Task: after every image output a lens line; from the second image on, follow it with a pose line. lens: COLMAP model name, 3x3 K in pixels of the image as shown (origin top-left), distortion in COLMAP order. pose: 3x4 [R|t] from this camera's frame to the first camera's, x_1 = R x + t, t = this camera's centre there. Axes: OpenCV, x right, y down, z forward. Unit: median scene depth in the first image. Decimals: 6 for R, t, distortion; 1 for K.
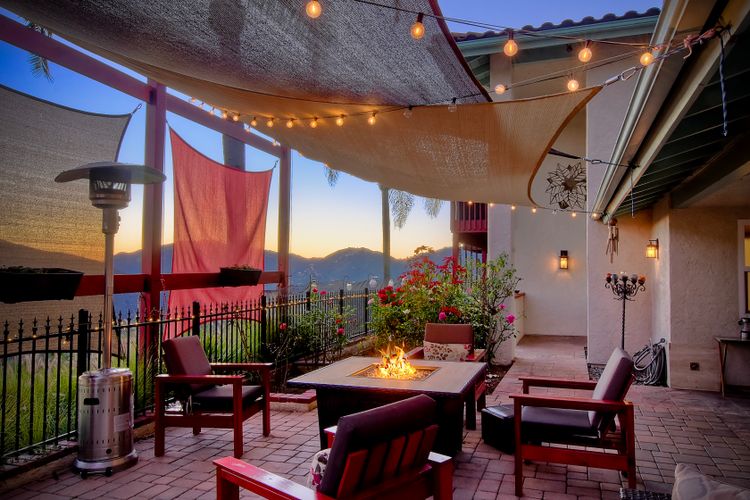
lens RADIAL K [[534.5, 0, 377.4], [0, 534.5, 244.4], [0, 0, 1]] dist [-0.014217, -0.005070]
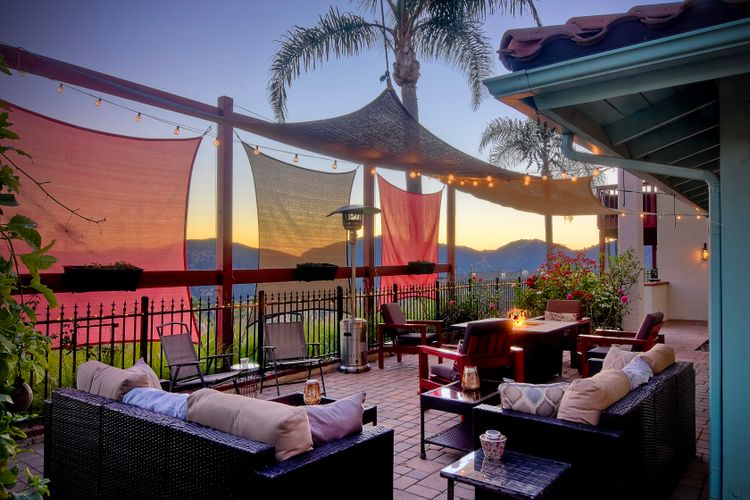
lens RADIAL K [[534.5, 0, 374.1], [0, 534.5, 246.8], [0, 0, 1]] dist [-0.014217, -0.005070]
pose [[0.946720, -0.016062, -0.321656, 0.121347], [0.022486, 0.999615, 0.016265, -0.031420], [0.321271, -0.022631, 0.946717, -0.560280]]
